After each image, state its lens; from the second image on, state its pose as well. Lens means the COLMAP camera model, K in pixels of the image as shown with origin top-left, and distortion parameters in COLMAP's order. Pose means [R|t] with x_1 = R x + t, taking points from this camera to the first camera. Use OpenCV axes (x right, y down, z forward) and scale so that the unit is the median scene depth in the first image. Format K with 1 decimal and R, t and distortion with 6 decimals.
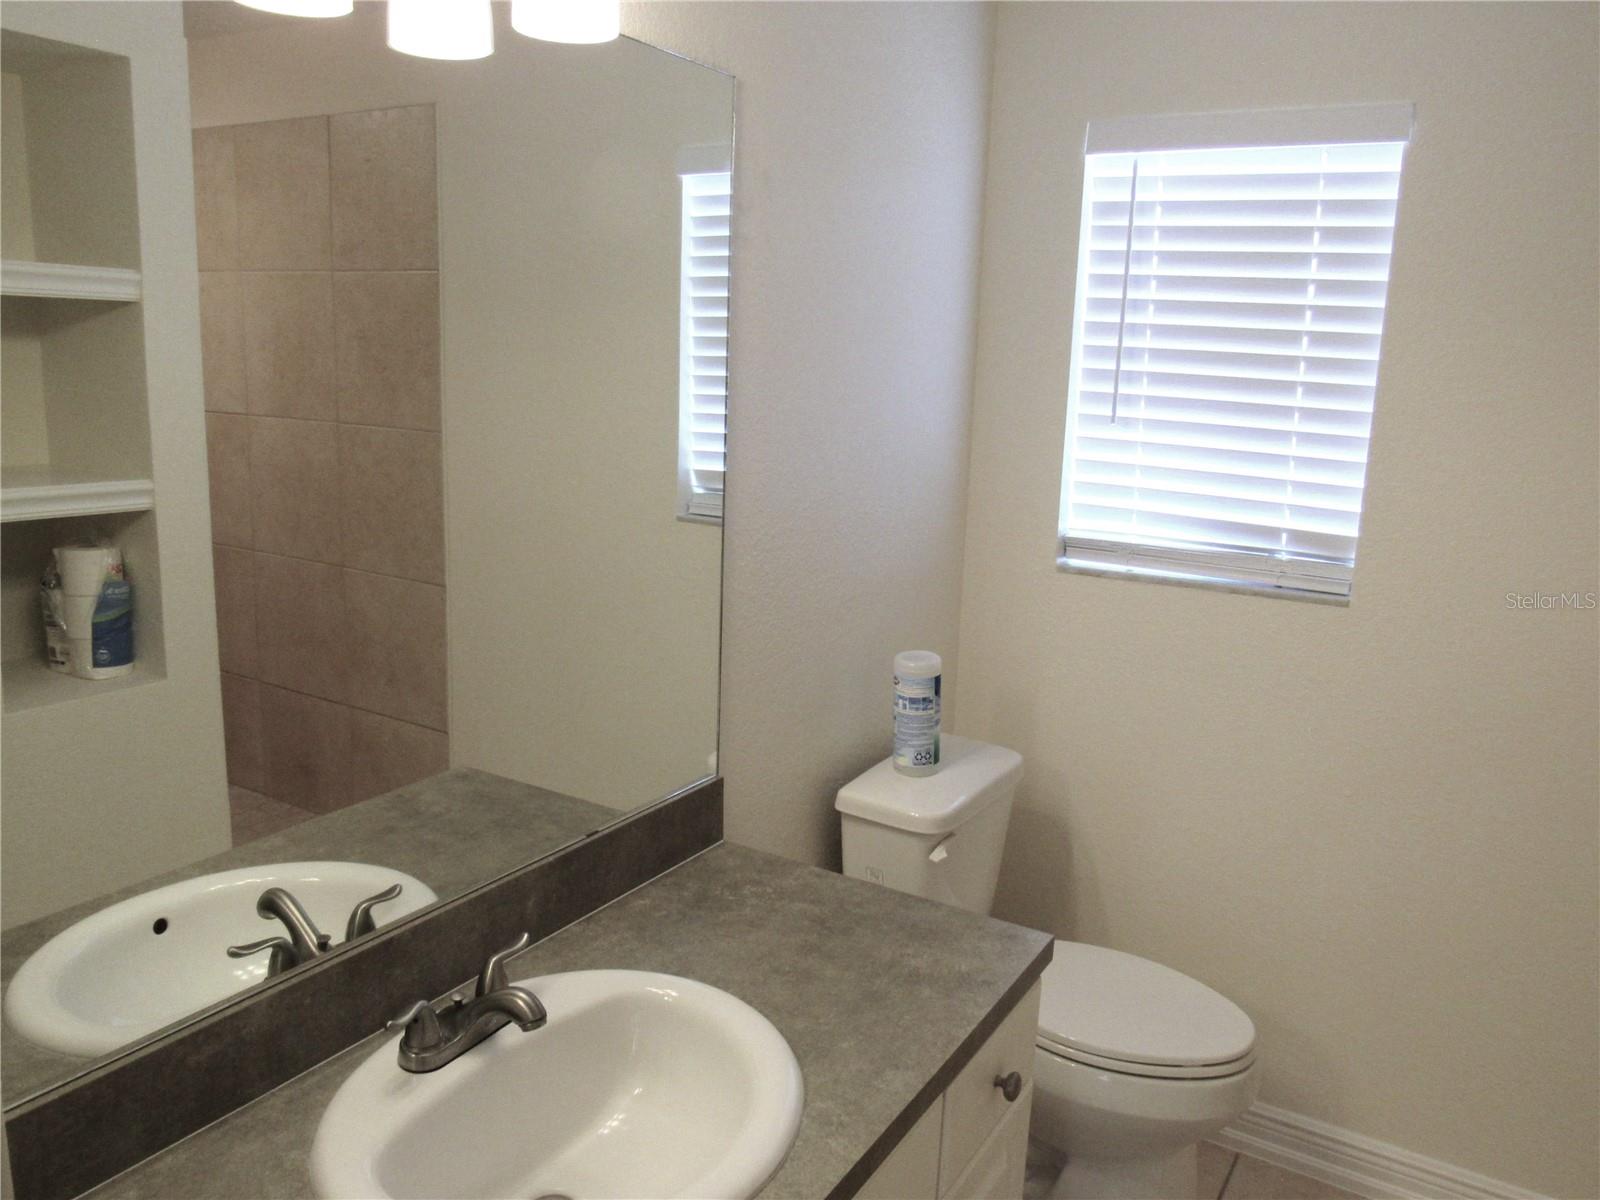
lens RADIAL K [[1171.3, 0, 800.0], [0, 1171.3, 600.0], [0, 0, 1]] dist [-0.039649, 0.035865]
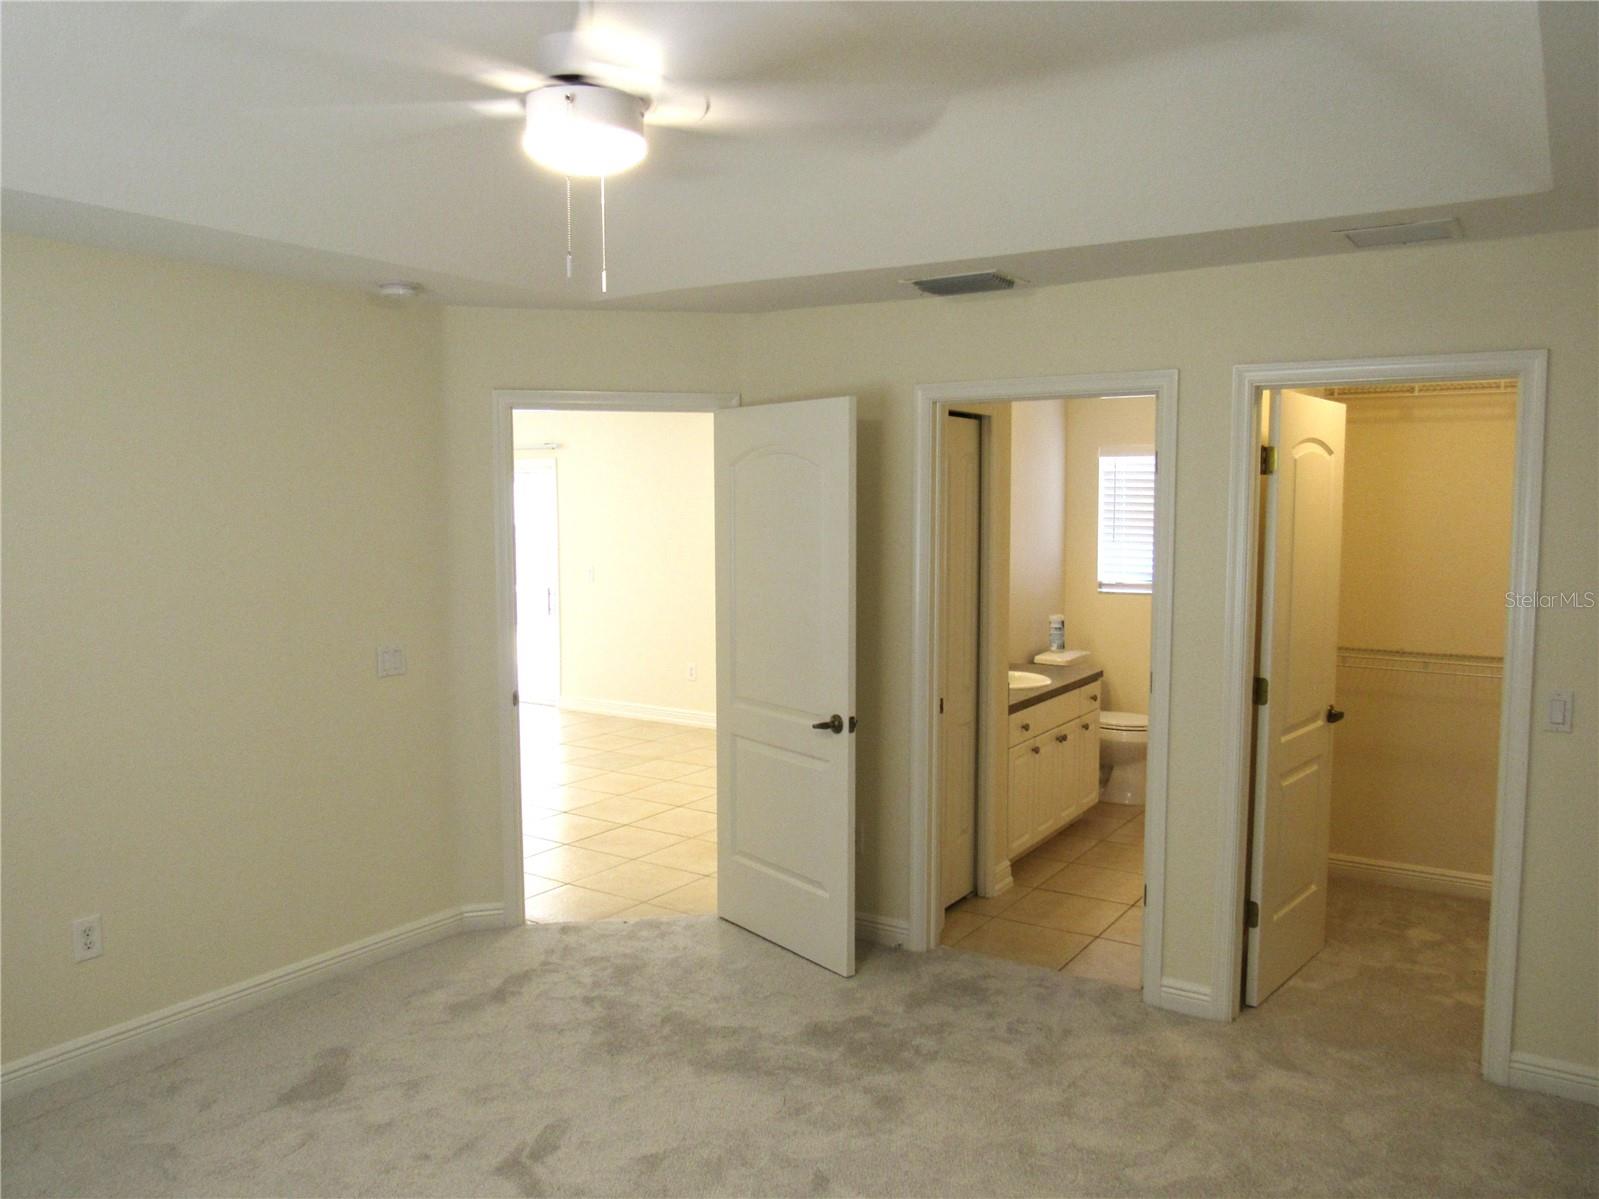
lens RADIAL K [[1161.0, 0, 799.5], [0, 1161.0, 599.5], [0, 0, 1]] dist [-0.035590, 0.007223]
pose [[0.998962, -0.034093, -0.030202, -0.485541], [0.030290, 0.992496, -0.118468, 0.344870], [0.034015, 0.117430, 0.992498, -2.101377]]
